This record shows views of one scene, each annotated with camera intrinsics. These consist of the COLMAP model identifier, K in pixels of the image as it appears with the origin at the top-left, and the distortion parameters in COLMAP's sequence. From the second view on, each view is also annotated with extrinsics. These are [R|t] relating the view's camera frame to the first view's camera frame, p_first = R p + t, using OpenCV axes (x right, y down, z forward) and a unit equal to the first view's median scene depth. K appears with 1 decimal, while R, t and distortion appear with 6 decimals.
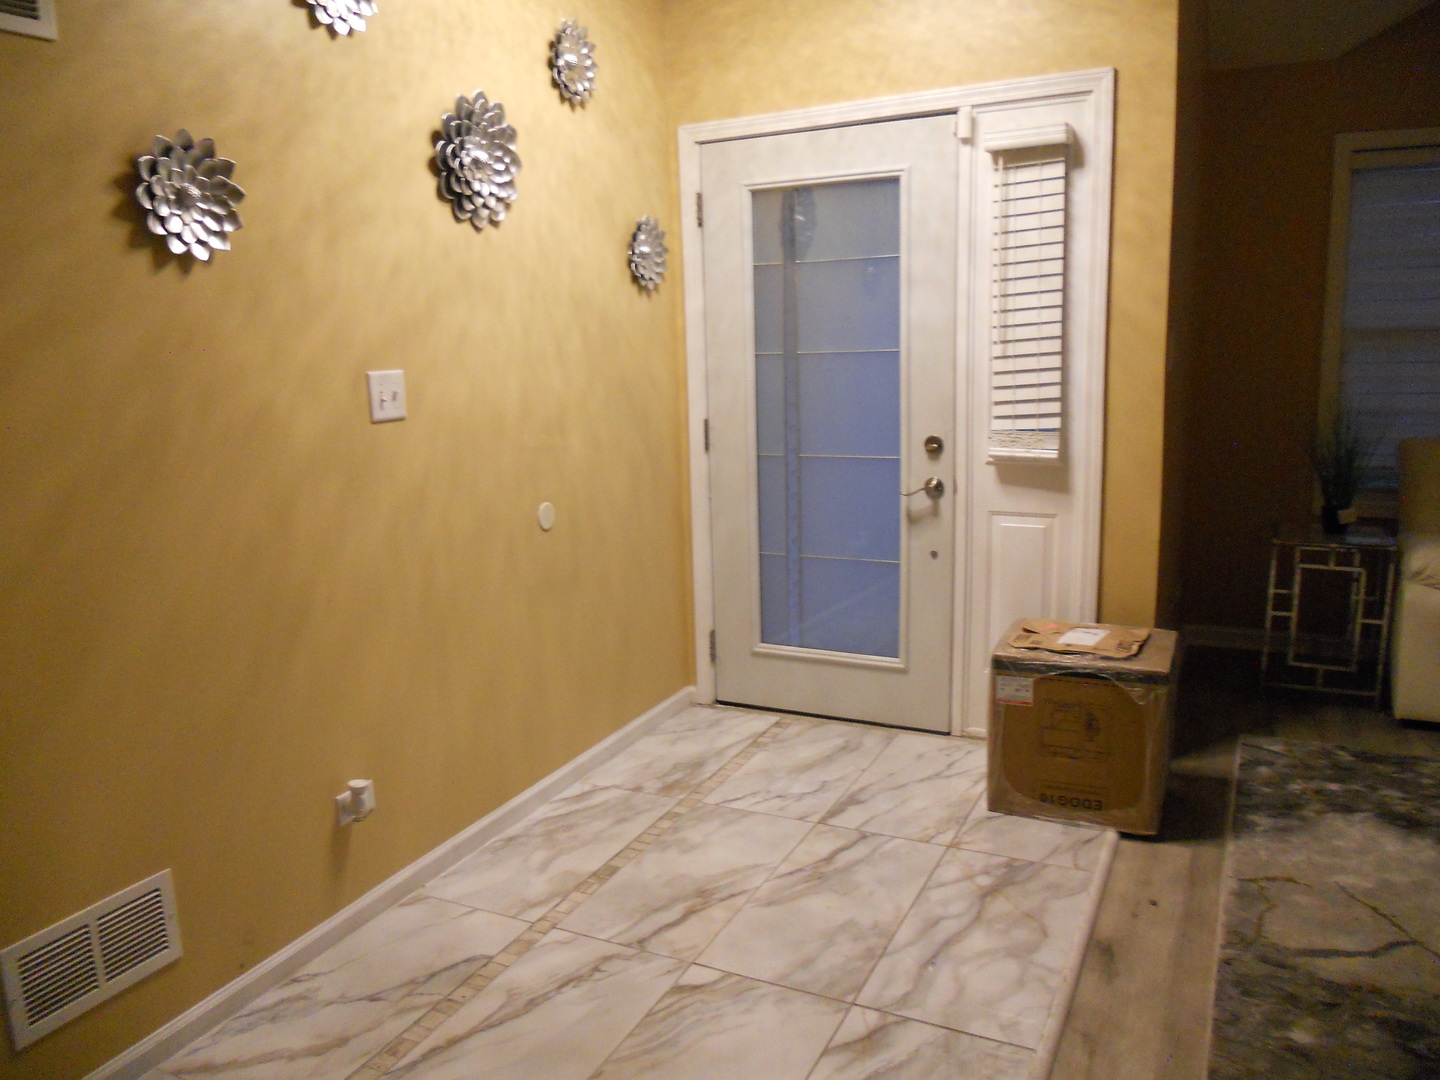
lens RADIAL K [[1089.2, 0, 683.4], [0, 1089.2, 547.8], [0, 0, 1]] dist [-0.054262, 0.032639]
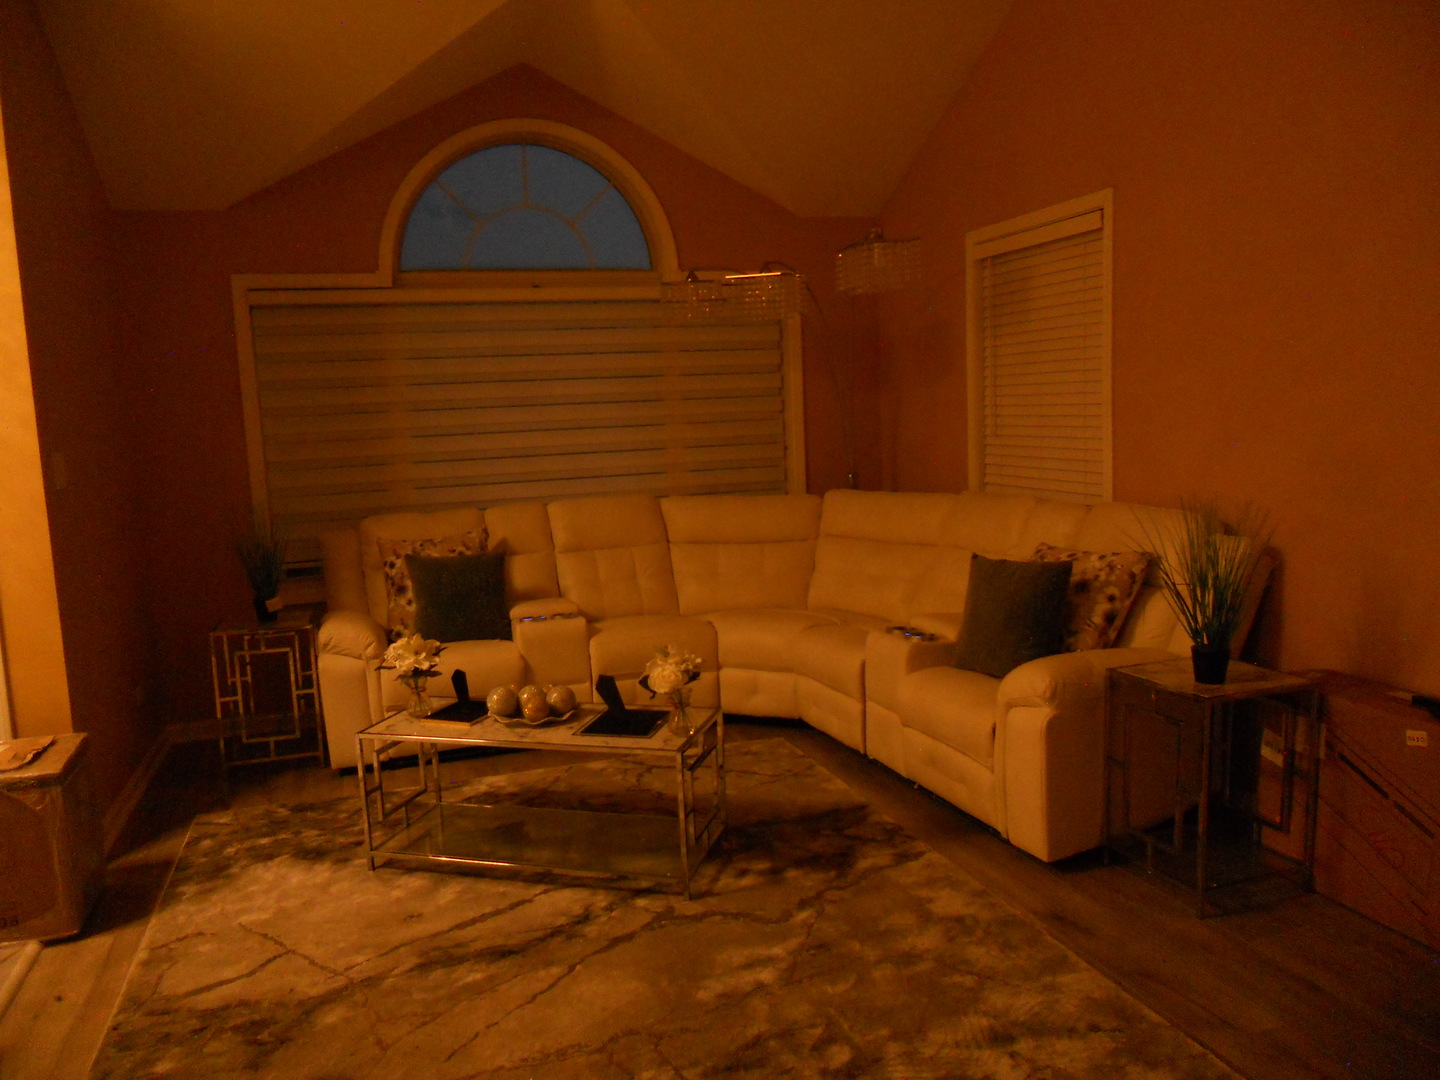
lens RADIAL K [[1089.2, 0, 683.4], [0, 1089.2, 547.8], [0, 0, 1]] dist [-0.054262, 0.032639]
pose [[0.706784, -0.084125, 0.702409, 0.153691], [0.159918, 0.986202, -0.042800, 0.038796], [-0.689117, 0.142578, 0.710485, -0.167602]]
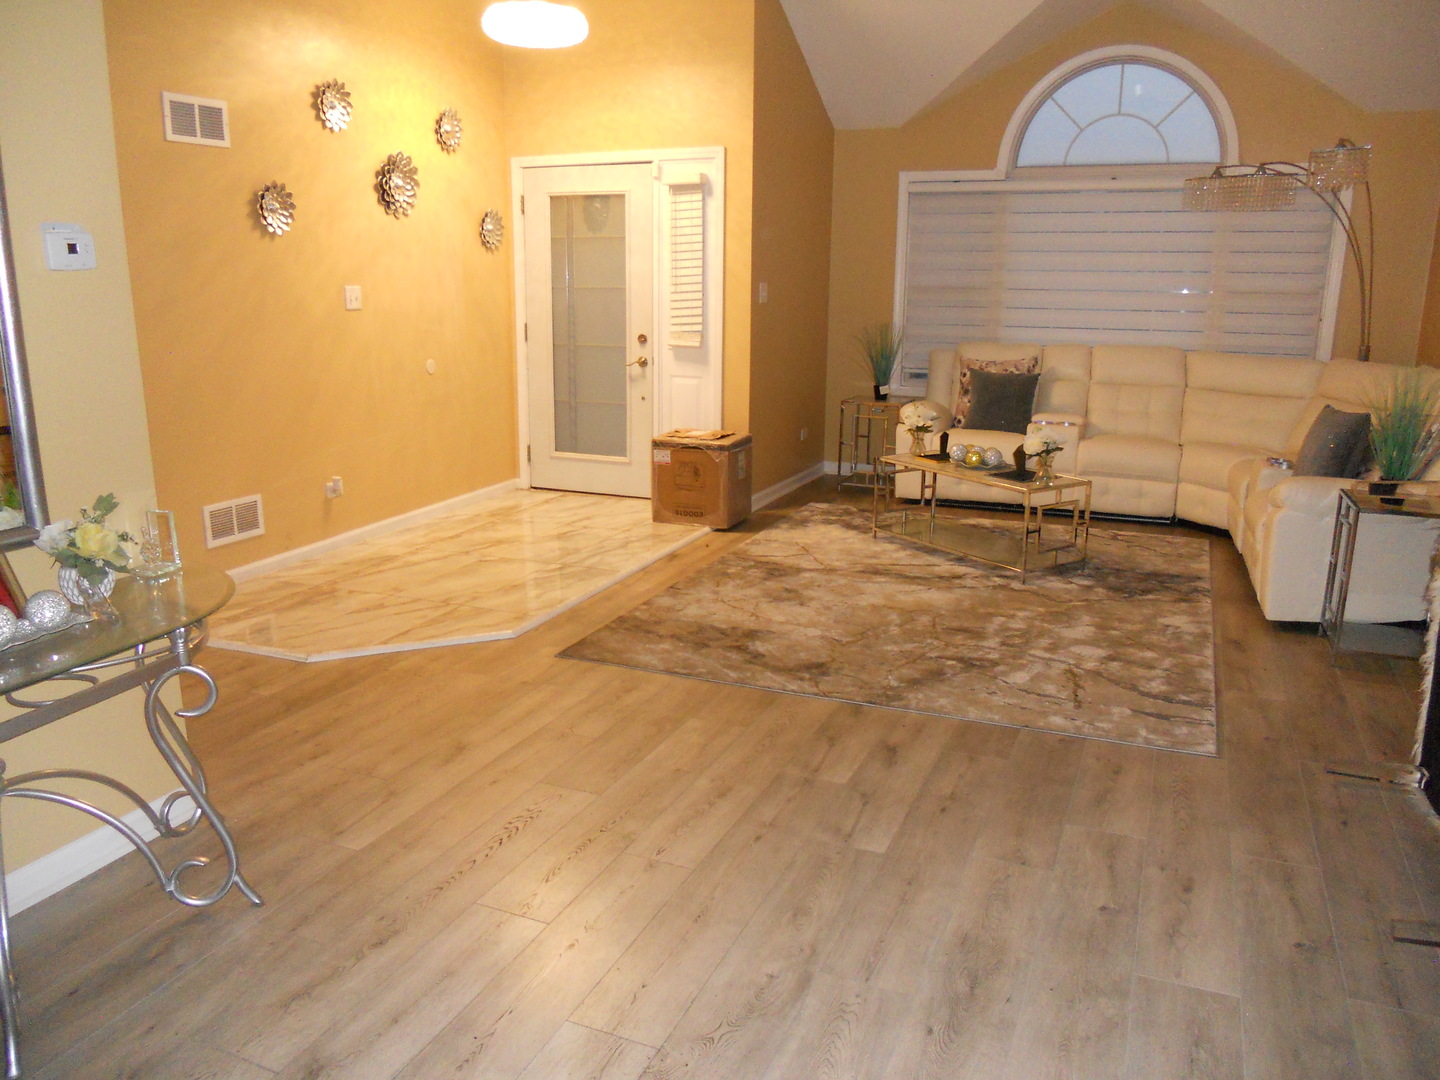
lens RADIAL K [[1089.2, 0, 683.4], [0, 1089.2, 547.8], [0, 0, 1]] dist [-0.054262, 0.032639]
pose [[0.996849, 0.021605, 0.076325, 0.190449], [-0.025327, 0.998519, 0.048143, 0.197999], [-0.075172, -0.049925, 0.995920, -1.019461]]
